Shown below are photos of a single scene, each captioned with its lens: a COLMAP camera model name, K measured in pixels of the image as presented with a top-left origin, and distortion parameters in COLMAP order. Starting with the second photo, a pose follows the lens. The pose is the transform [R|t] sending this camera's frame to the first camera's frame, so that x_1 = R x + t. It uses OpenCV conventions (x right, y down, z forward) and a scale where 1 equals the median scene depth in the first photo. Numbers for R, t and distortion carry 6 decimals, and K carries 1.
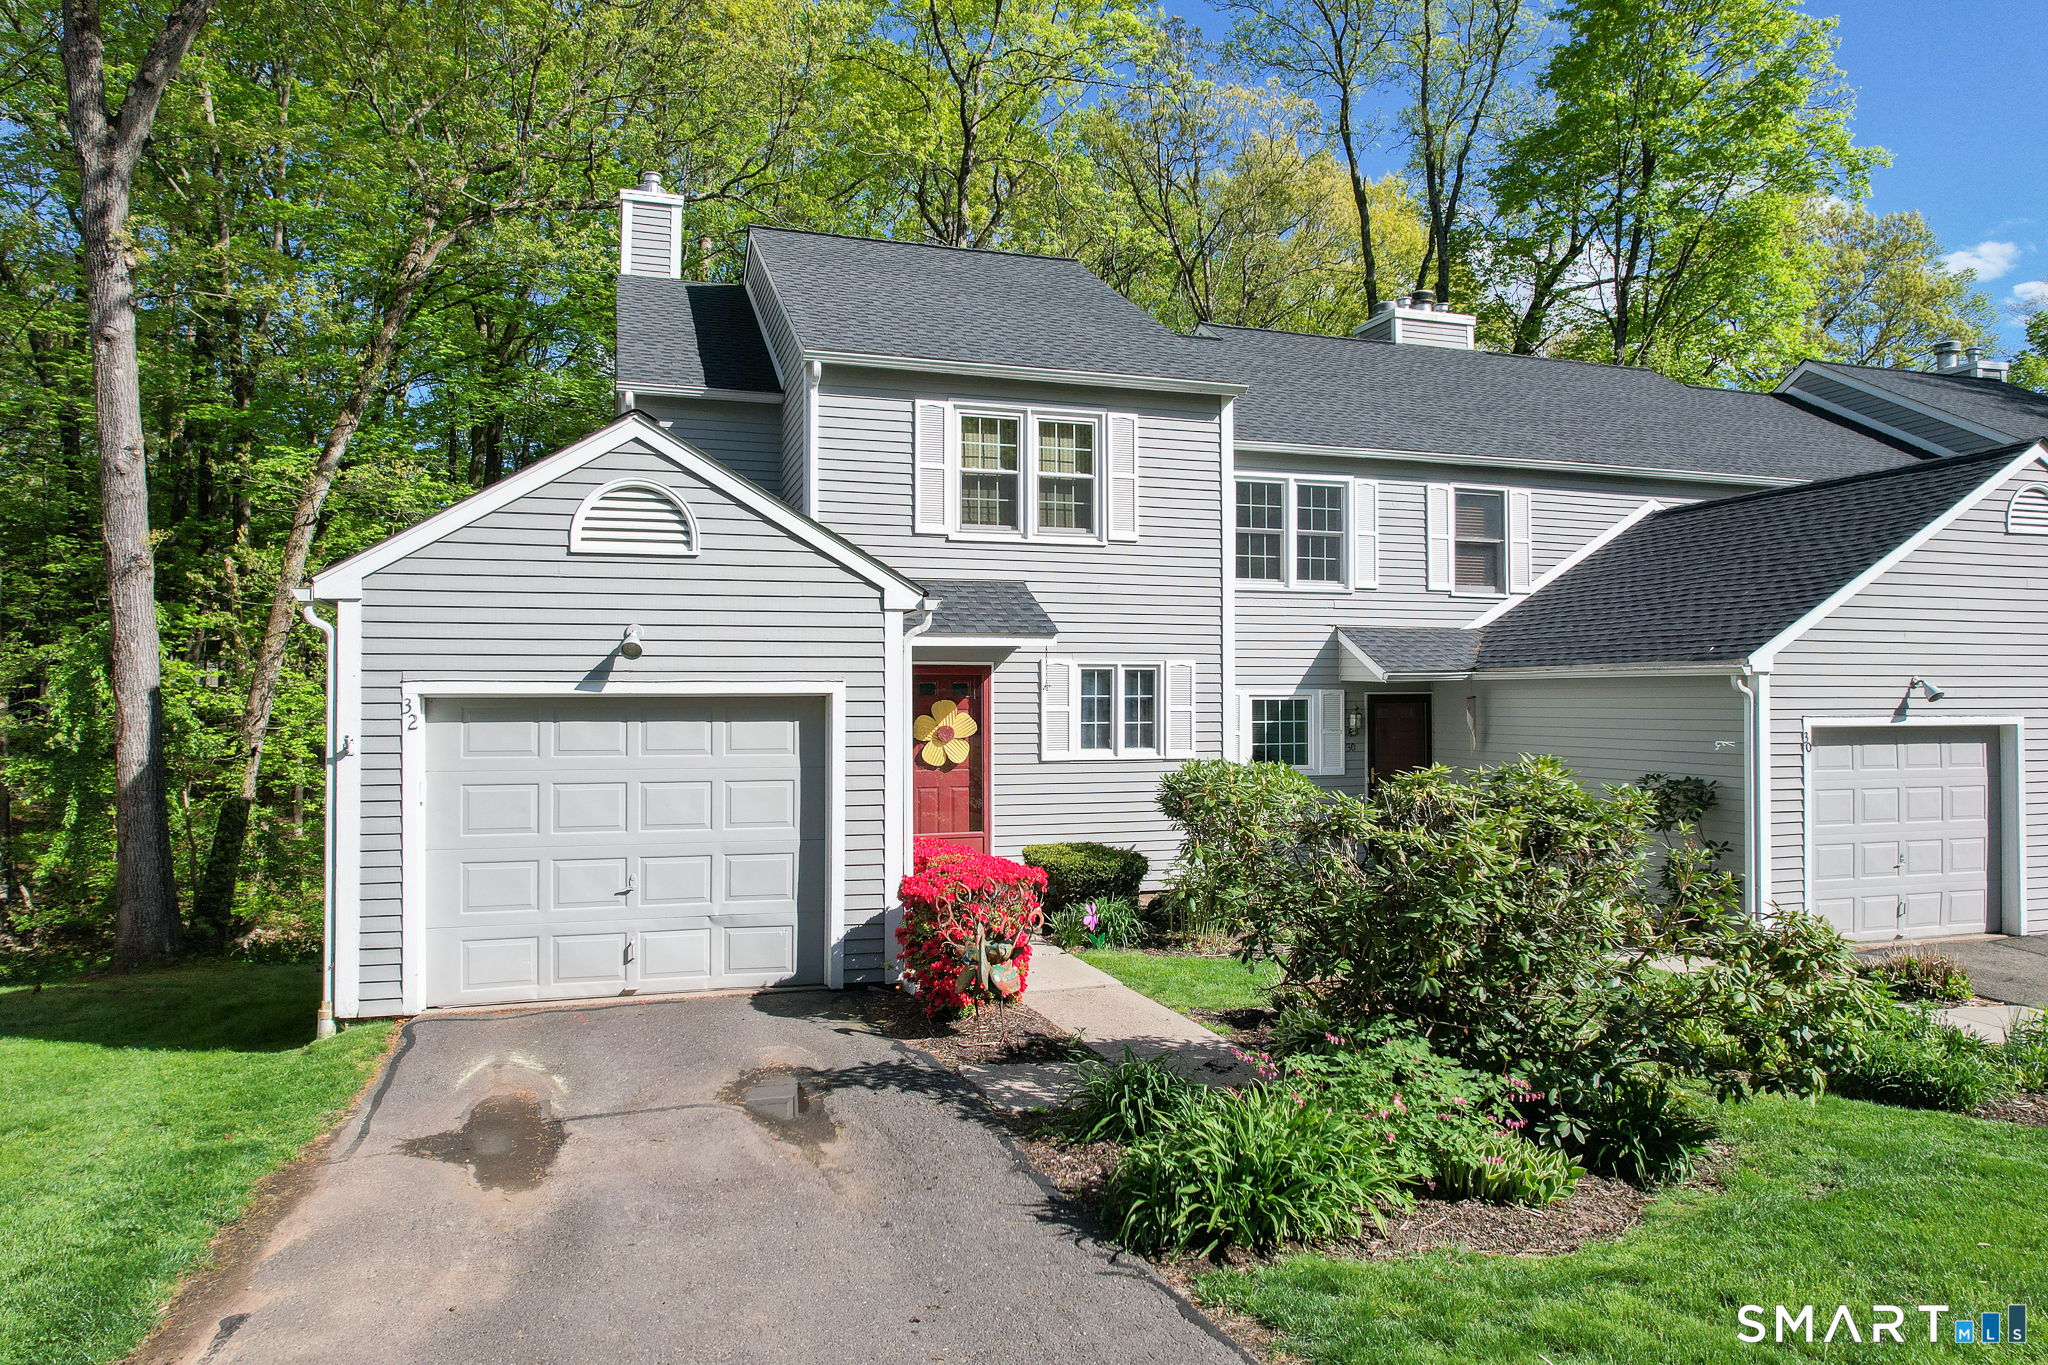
lens RADIAL K [[1325.2, 0, 1058.3], [0, 1325.2, 677.3], [0, 0, 1]] dist [-0.053417, 0.052437]
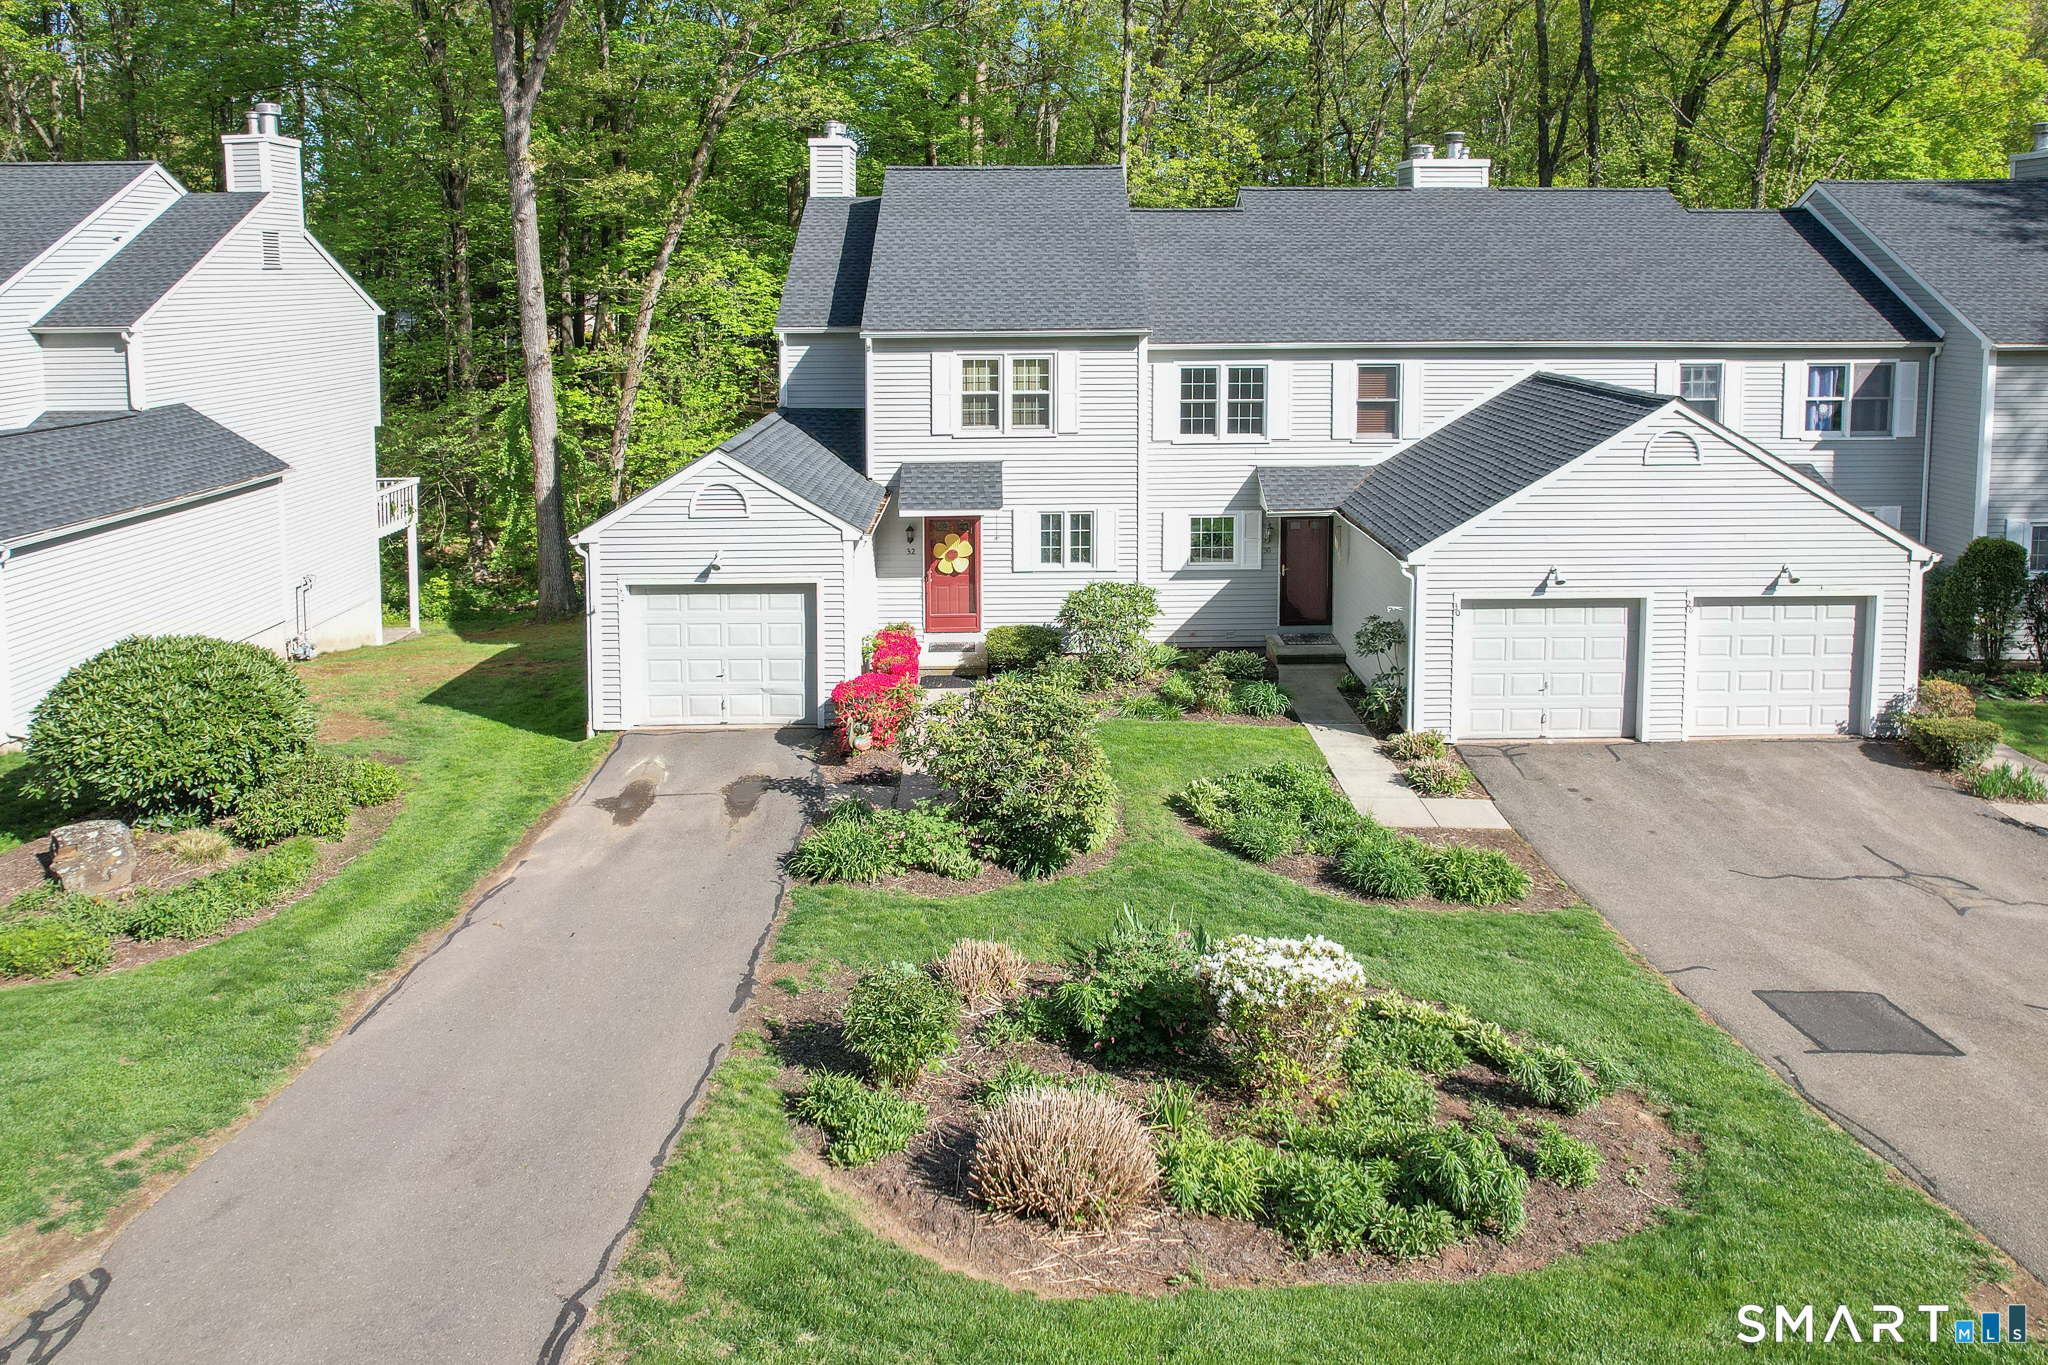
lens RADIAL K [[1283.4, 0, 996.3], [0, 1283.4, 407.2], [0, 0, 1]] dist [-0.003546, 0.000098]
pose [[0.956023, 0.020183, -0.292596, 0.411454], [0.005138, 0.996324, 0.085511, -0.264136], [0.293246, -0.083254, 0.952405, -0.468786]]
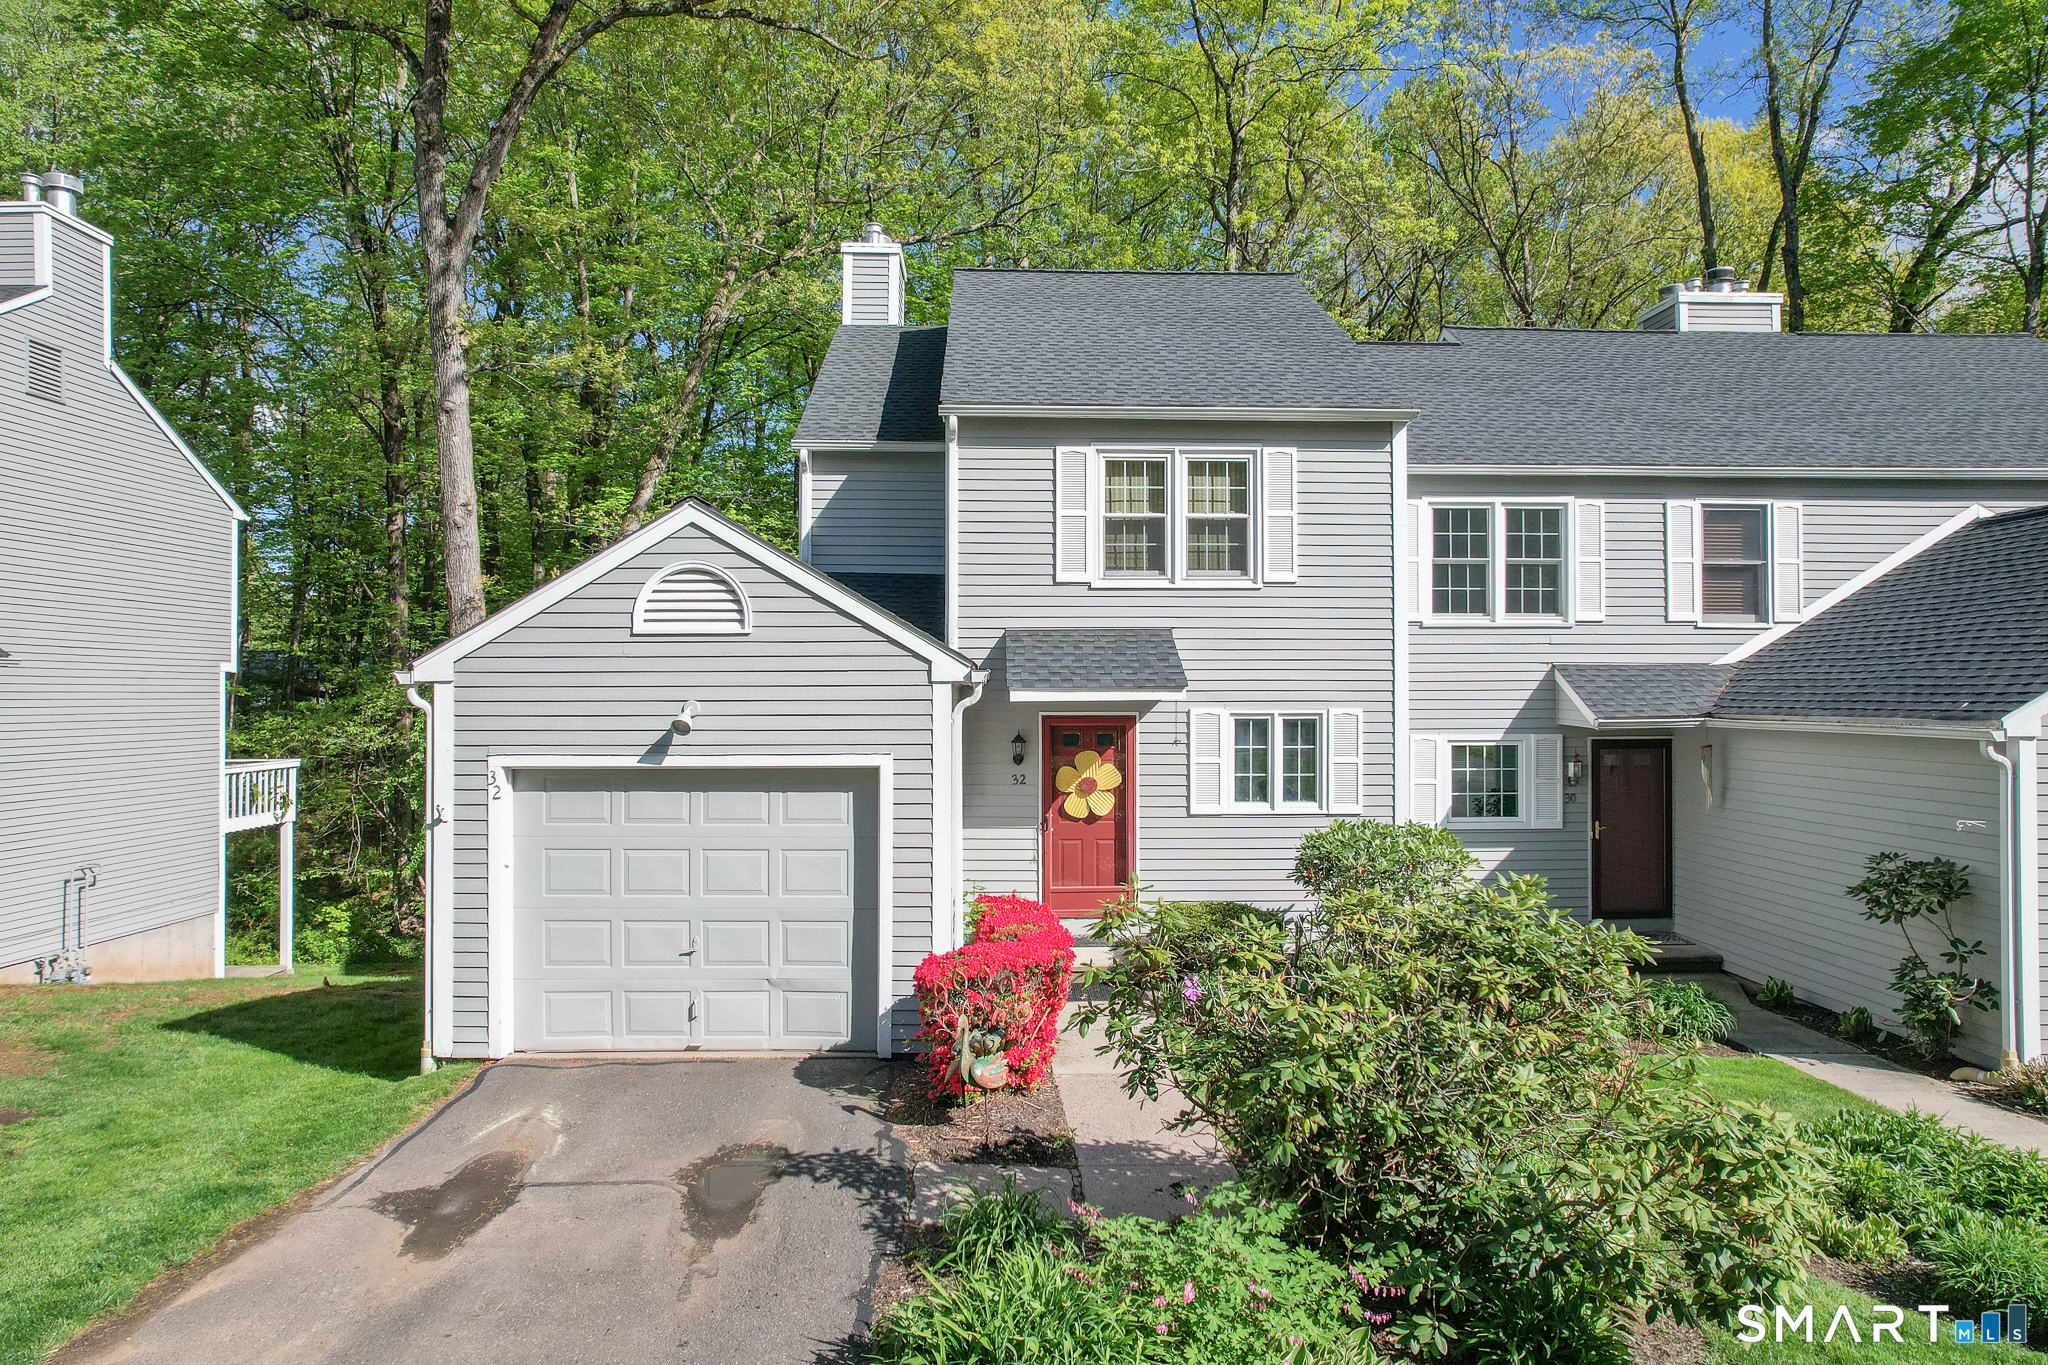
lens RADIAL K [[1343.6, 0, 1024.0], [0, 1343.6, 682.5], [0, 0, 1]] dist [-0.060350, 0.060419]
pose [[0.959937, -0.002056, -0.280208, 0.141400], [0.002632, 0.999995, 0.001681, -0.033819], [0.280204, -0.002352, 0.959938, 0.030010]]
